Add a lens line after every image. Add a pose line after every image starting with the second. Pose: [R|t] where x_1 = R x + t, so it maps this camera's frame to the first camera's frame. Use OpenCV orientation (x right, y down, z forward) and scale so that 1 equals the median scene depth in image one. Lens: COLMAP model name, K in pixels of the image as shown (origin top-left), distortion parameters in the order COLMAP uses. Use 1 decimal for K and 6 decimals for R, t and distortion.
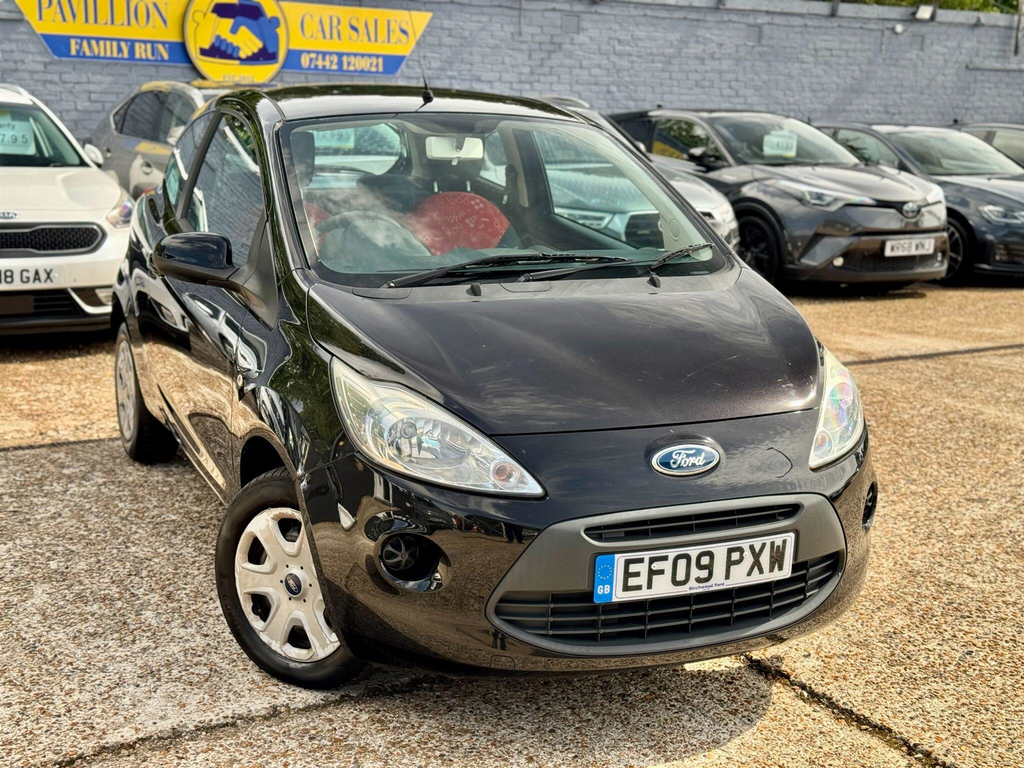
lens RADIAL K [[1424.4, 0, 512.0], [0, 1424.4, 384.0], [0, 0, 1]] dist [0.157194, -0.087083]
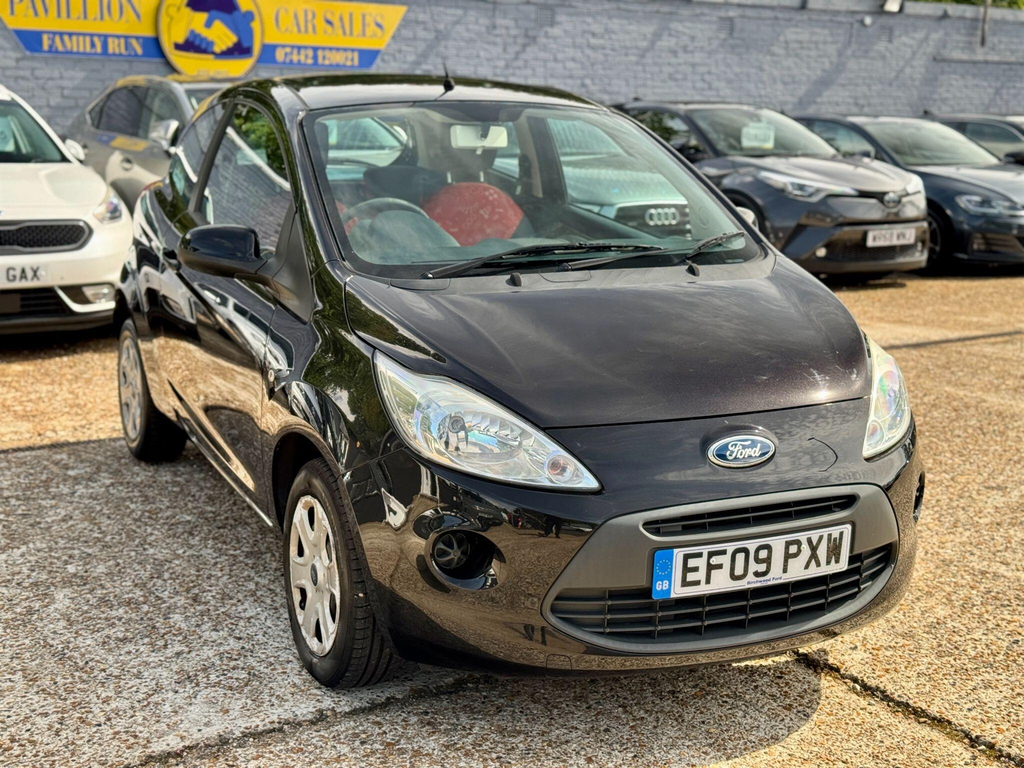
lens RADIAL K [[1416.6, 0, 512.0], [0, 1416.6, 384.0], [0, 0, 1]] dist [0.166891, -0.112267]
pose [[0.999508, -0.013218, 0.028440, -0.055696], [0.013125, 0.999908, 0.003448, 0.001601], [-0.028483, -0.003073, 0.999590, 0.028798]]
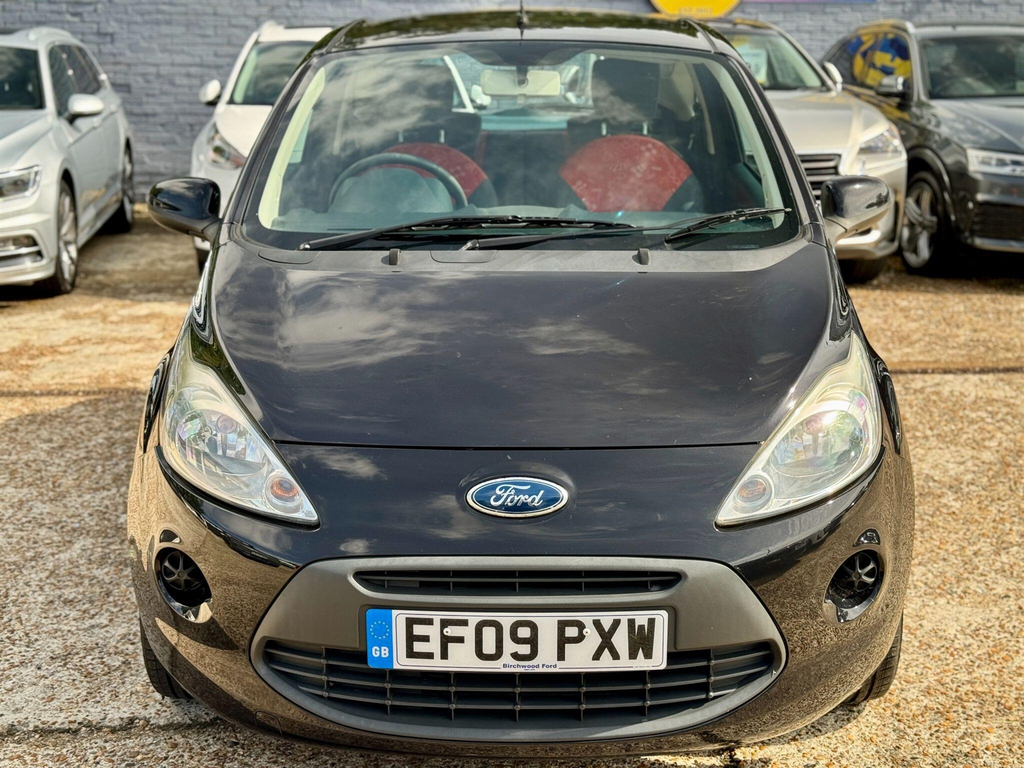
lens RADIAL K [[1424.3, 0, 509.9], [0, 1424.3, 410.9], [0, 0, 1]] dist [0.109925, 0.052412]
pose [[0.909080, 0.086382, -0.407568, 0.377609], [-0.063602, 0.995577, 0.069142, -0.039470], [0.411738, -0.036933, 0.910554, 0.281406]]
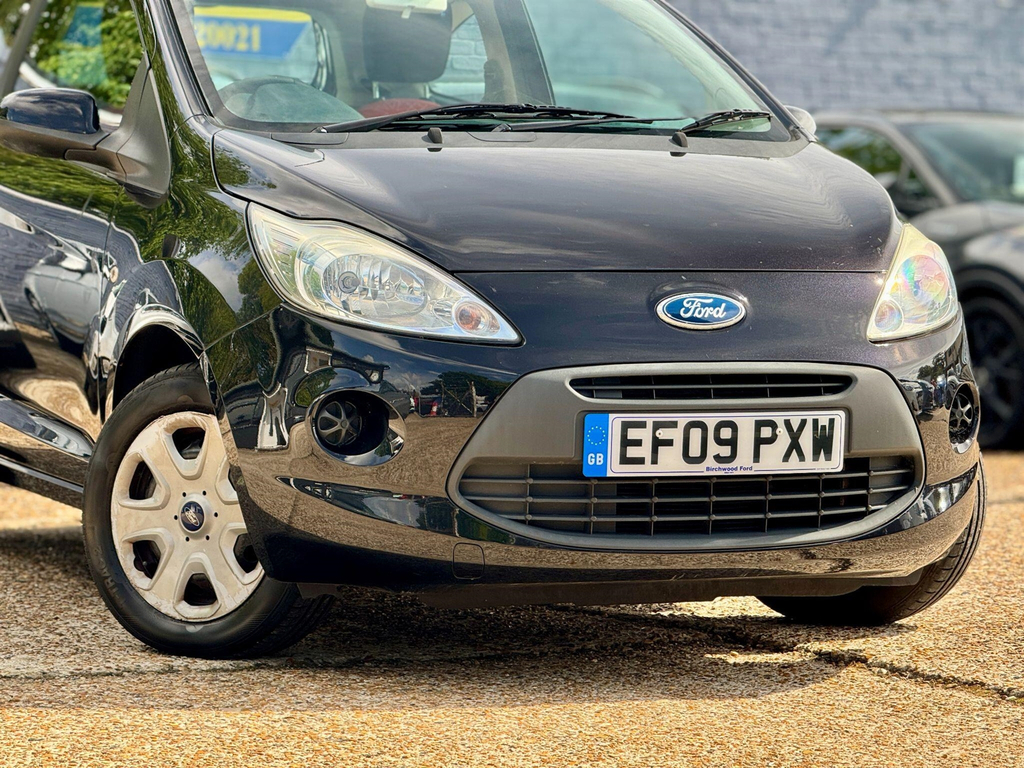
lens RADIAL K [[3598.5, 0, 512.0], [0, 3598.5, 384.0], [0, 0, 1]] dist [0.122052, 1.527477]
pose [[0.999924, -0.008627, -0.008825, 0.031020], [0.007148, 0.987778, -0.155701, 0.359316], [0.010060, 0.155626, 0.987765, -0.854394]]
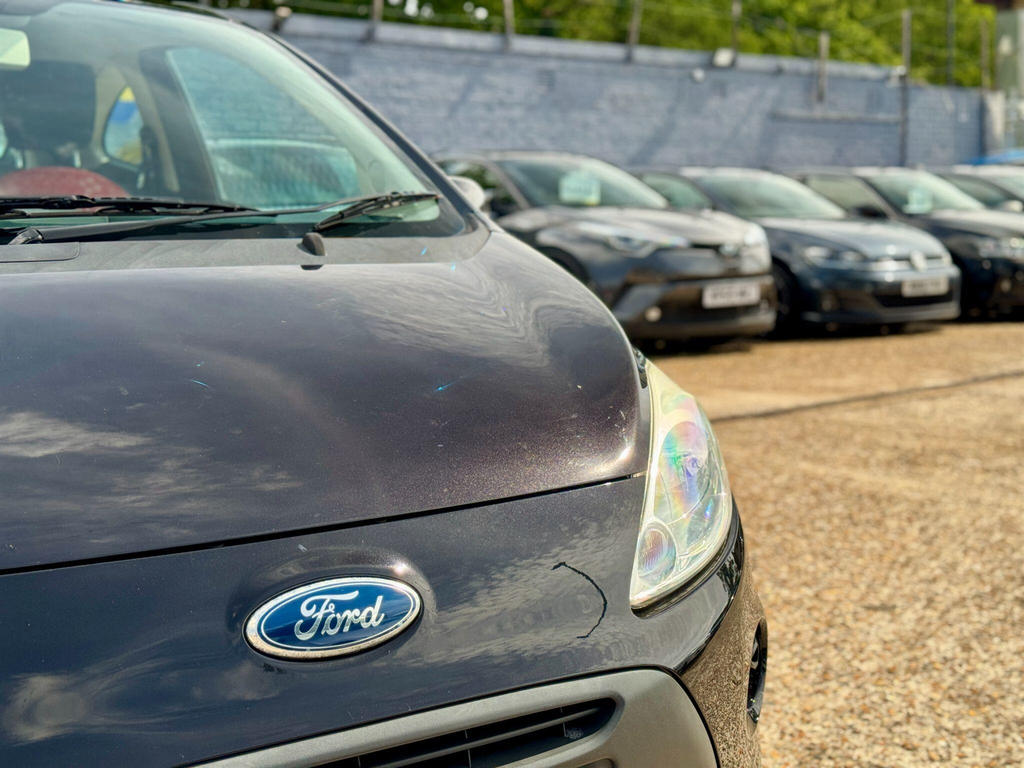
lens RADIAL K [[1424.3, 0, 509.9], [0, 1424.3, 410.9], [0, 0, 1]] dist [0.109925, 0.052412]
pose [[0.991329, -0.049814, 0.121597, 0.111116], [0.055433, 0.997524, -0.043273, 0.013278], [-0.119141, 0.049638, 0.991636, 0.523200]]
